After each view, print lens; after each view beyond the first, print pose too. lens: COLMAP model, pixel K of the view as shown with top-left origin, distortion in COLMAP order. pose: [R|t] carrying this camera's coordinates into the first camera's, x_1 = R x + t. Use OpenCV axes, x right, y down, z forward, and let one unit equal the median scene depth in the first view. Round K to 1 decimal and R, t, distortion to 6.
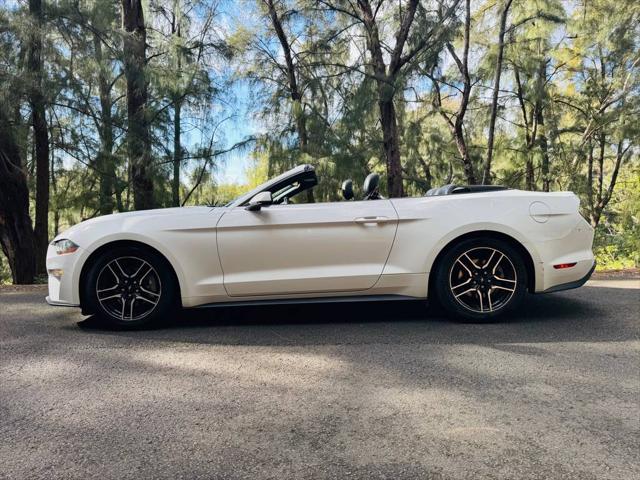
lens RADIAL K [[447.8, 0, 320.0], [0, 447.8, 240.0], [0, 0, 1]] dist [0.068122, -0.096016]
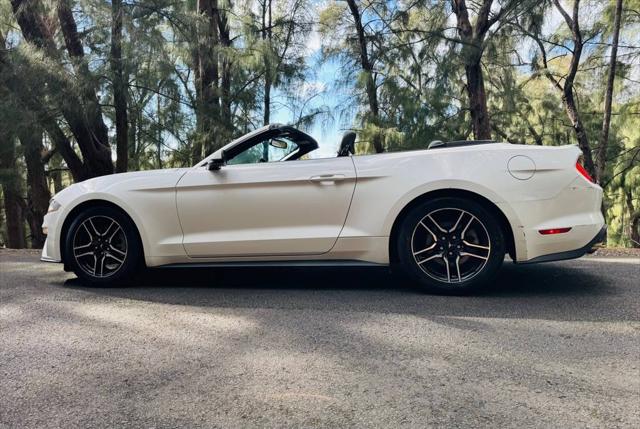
lens RADIAL K [[469.2, 0, 321.5], [0, 469.2, 201.4], [0, 0, 1]] dist [0.083272, -0.126667]
pose [[0.974319, 0.002511, -0.225158, 0.067627], [-0.011943, 0.999107, -0.040540, 0.009049], [0.224855, 0.042188, 0.973478, 0.010725]]
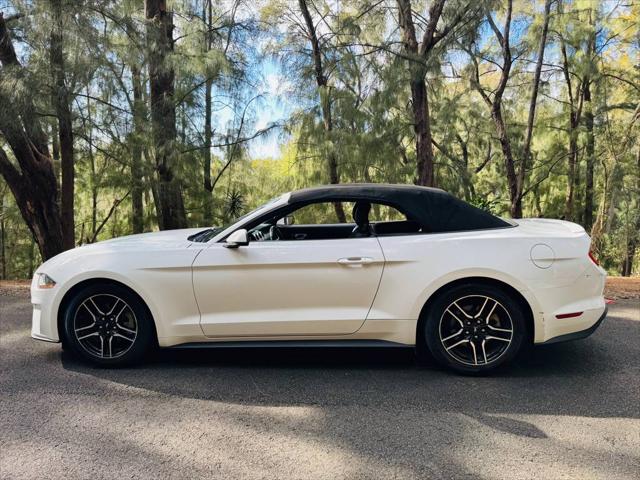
lens RADIAL K [[446.5, 0, 327.0], [0, 446.5, 239.1], [0, 0, 1]] dist [0.056545, -0.060788]
pose [[0.997612, 0.015172, -0.067382, 0.024661], [-0.011062, 0.998079, 0.060955, -0.030854], [0.068177, -0.060064, 0.995864, 0.016390]]
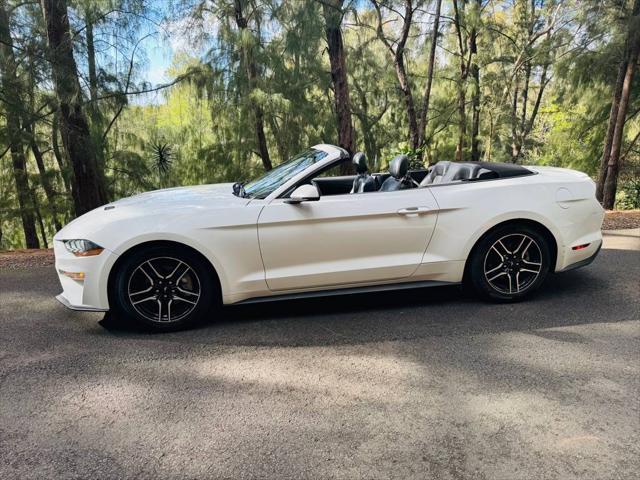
lens RADIAL K [[447.8, 0, 320.0], [0, 447.8, 240.0], [0, 0, 1]] dist [0.068122, -0.096016]
pose [[0.985819, -0.040945, 0.162738, -0.053998], [0.012889, 0.985386, 0.169847, -0.032290], [-0.167314, -0.165340, 0.971941, 0.010301]]
